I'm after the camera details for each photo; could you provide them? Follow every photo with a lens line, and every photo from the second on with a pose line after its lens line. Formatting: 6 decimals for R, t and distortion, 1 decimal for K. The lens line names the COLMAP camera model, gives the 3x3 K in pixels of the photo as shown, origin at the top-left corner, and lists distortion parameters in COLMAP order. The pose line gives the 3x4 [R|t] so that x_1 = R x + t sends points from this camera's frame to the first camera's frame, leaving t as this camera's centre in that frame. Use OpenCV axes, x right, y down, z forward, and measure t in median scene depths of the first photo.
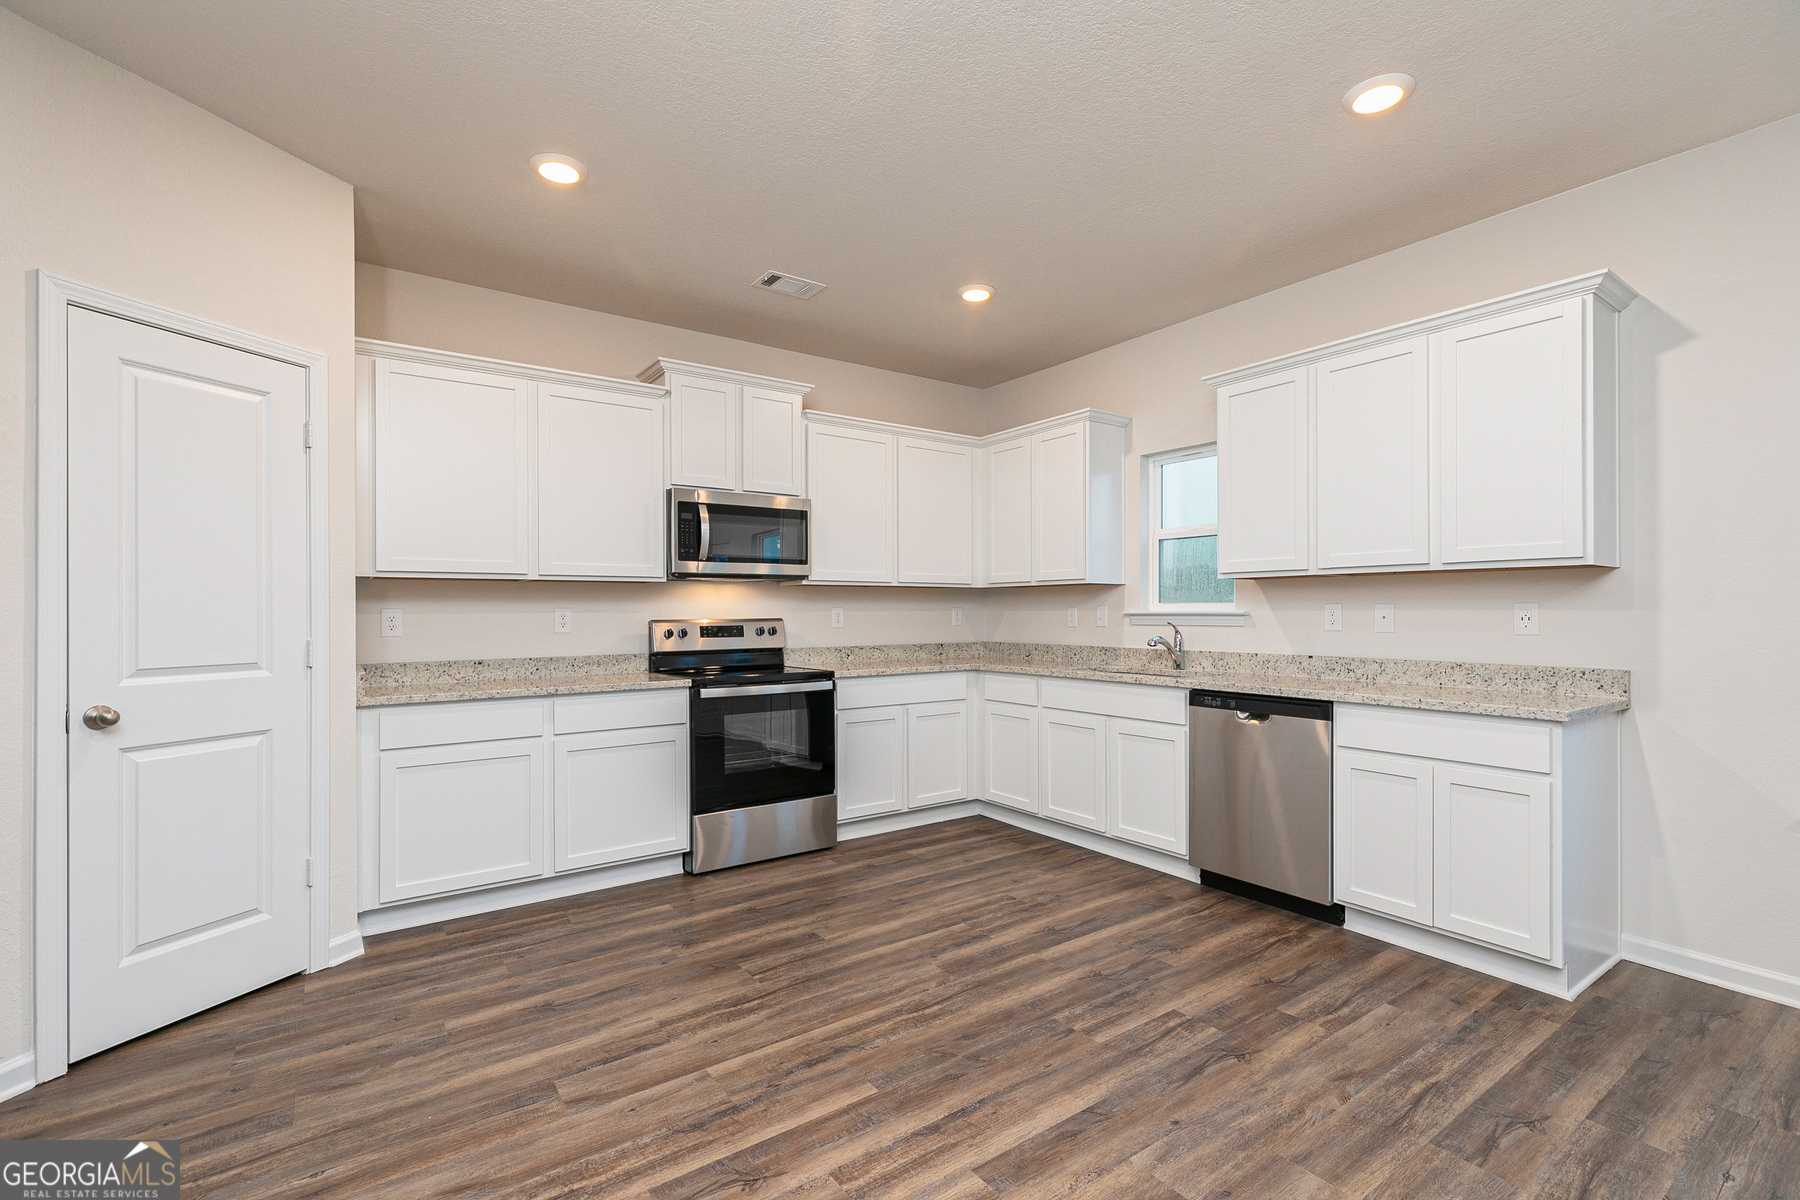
lens RADIAL K [[797.9, 0, 899.2], [0, 797.9, 606.3], [0, 0, 1]] dist [0.008655, -0.000363]
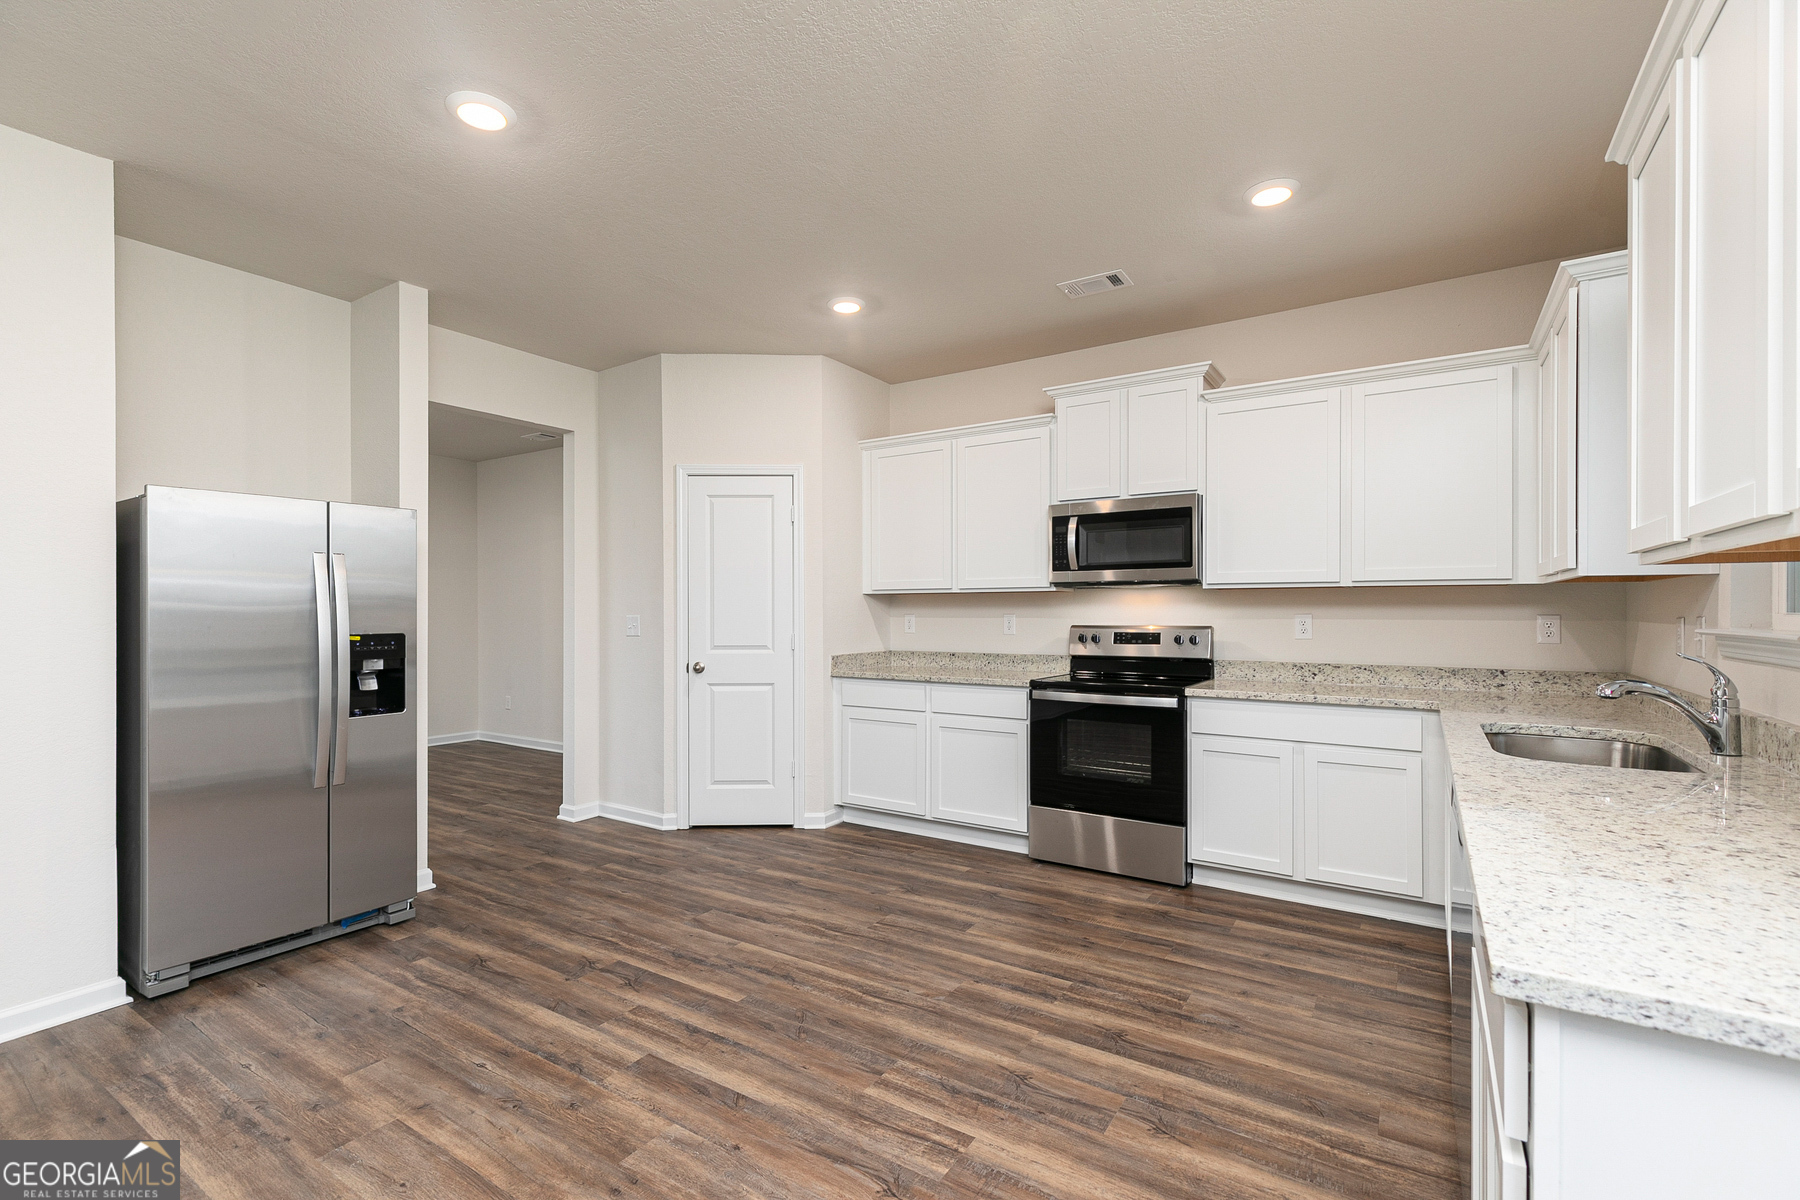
lens RADIAL K [[797.9, 0, 899.2], [0, 797.9, 606.3], [0, 0, 1]] dist [0.008655, -0.000363]
pose [[0.378296, 0.001874, -0.925683, 0.805937], [0.005583, 0.999975, 0.004306, -0.019430], [0.925668, -0.006797, 0.378276, 0.488937]]
